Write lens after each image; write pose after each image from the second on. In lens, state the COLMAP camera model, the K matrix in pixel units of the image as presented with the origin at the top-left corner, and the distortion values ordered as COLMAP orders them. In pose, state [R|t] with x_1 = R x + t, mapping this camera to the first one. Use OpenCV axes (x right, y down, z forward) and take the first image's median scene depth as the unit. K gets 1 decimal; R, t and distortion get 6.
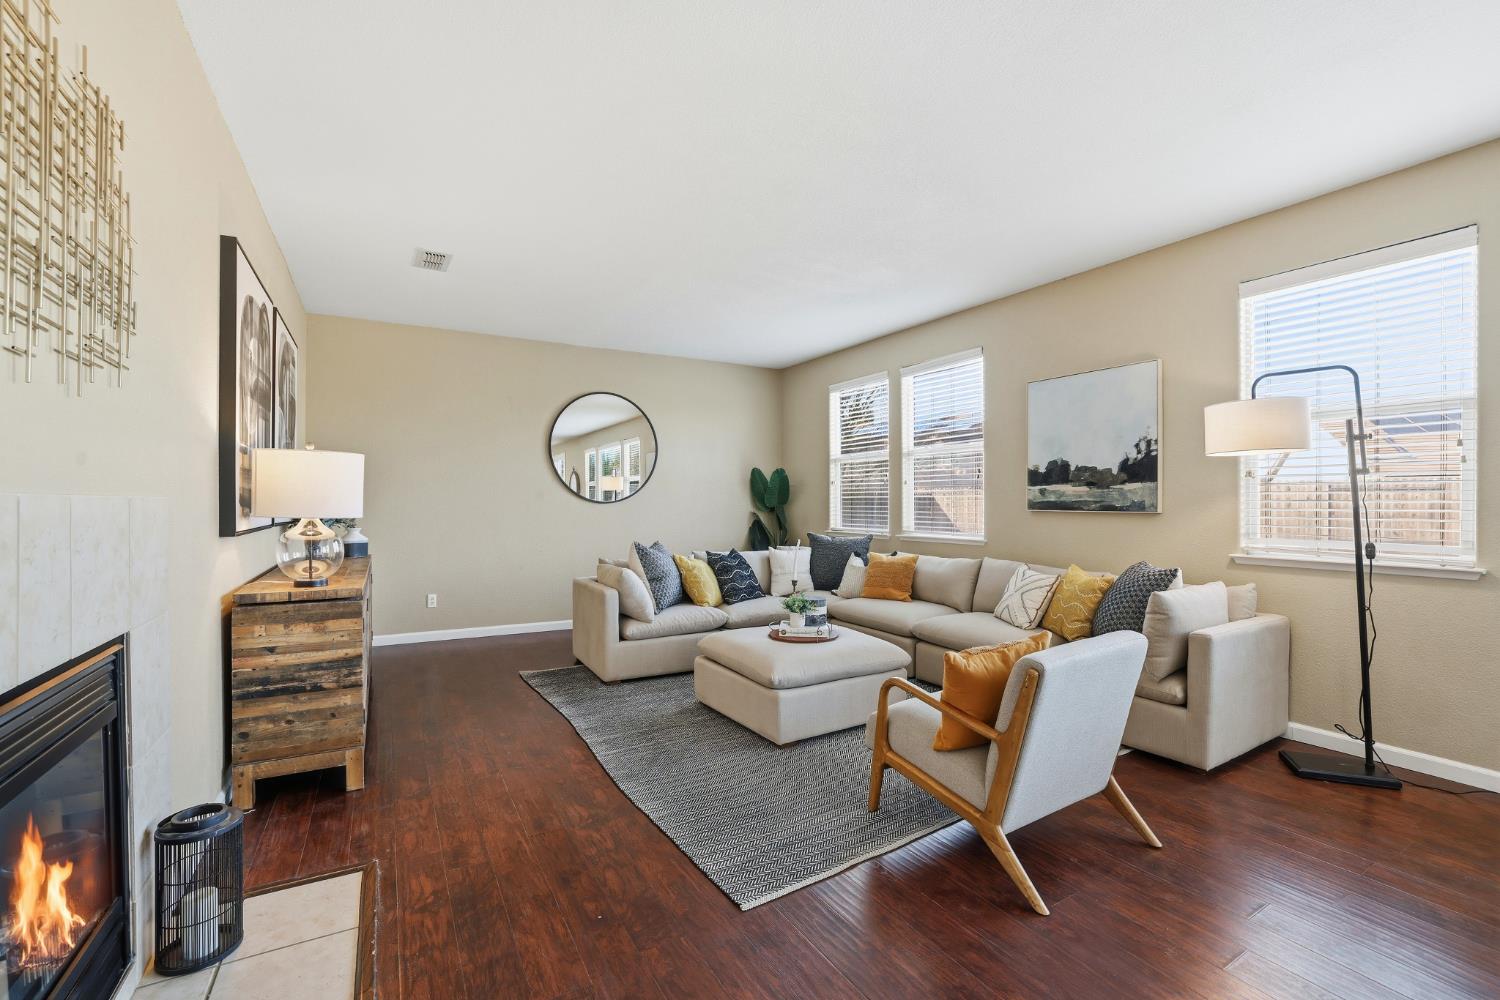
lens RADIAL K [[636.8, 0, 750.0], [0, 636.8, 500.0], [0, 0, 1]] dist [-0.046397, 0.015886]
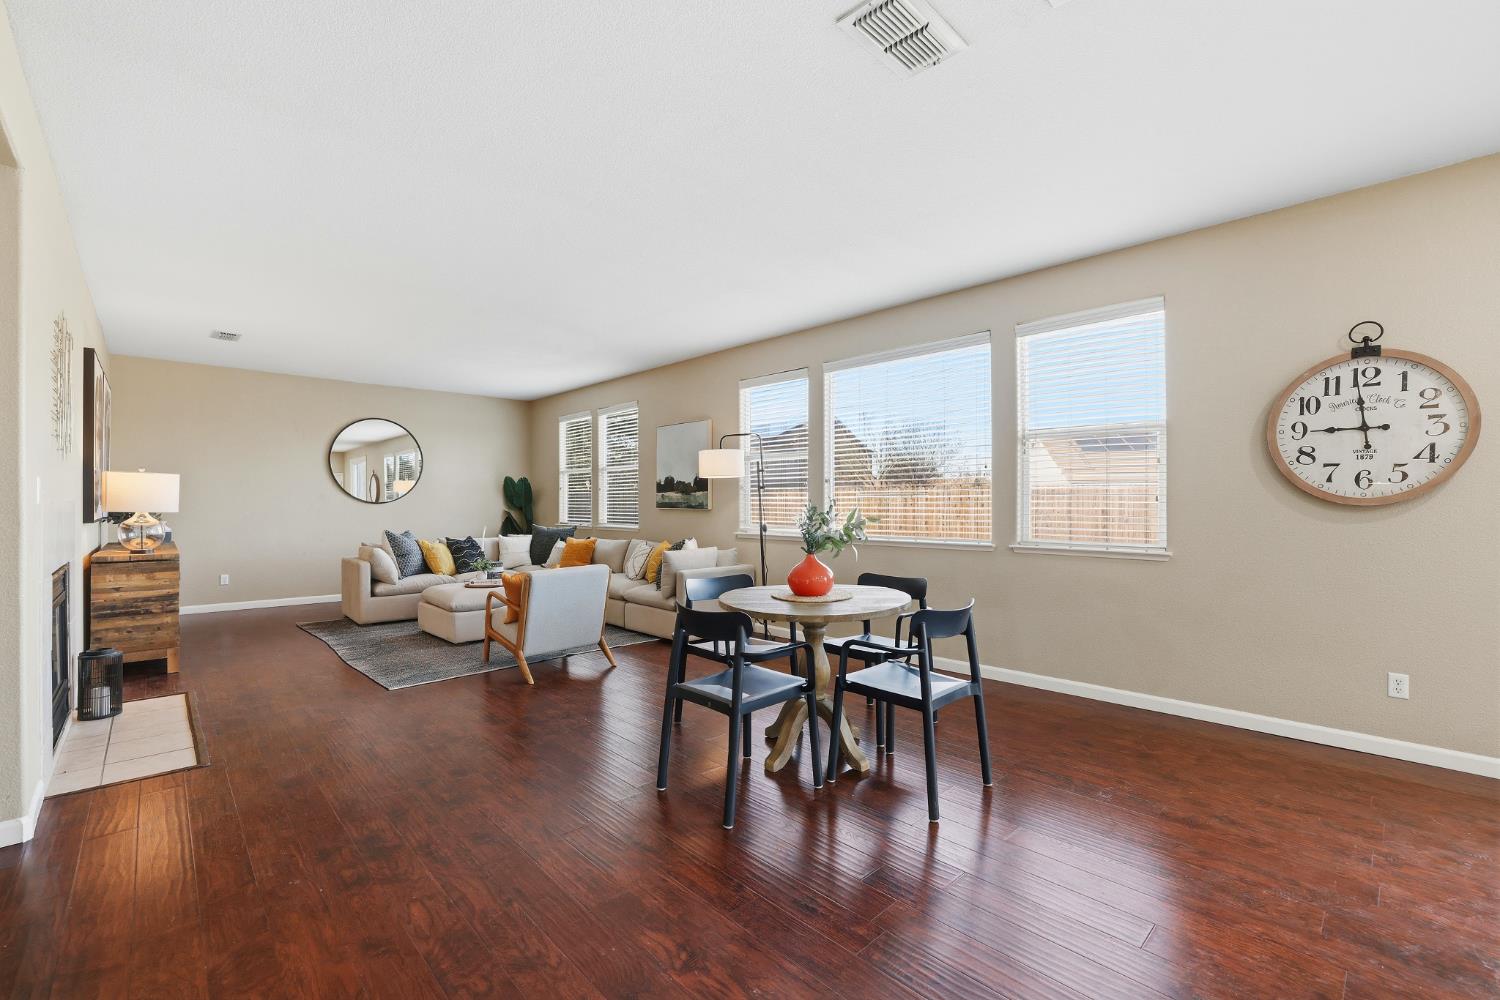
lens RADIAL K [[636.8, 0, 750.0], [0, 636.8, 500.0], [0, 0, 1]] dist [-0.046397, 0.015886]
pose [[0.971847, 0.001756, 0.235606, 0.338386], [-0.001702, 0.999998, -0.000432, -0.004226], [-0.235607, 0.000019, 0.971848, -0.687836]]
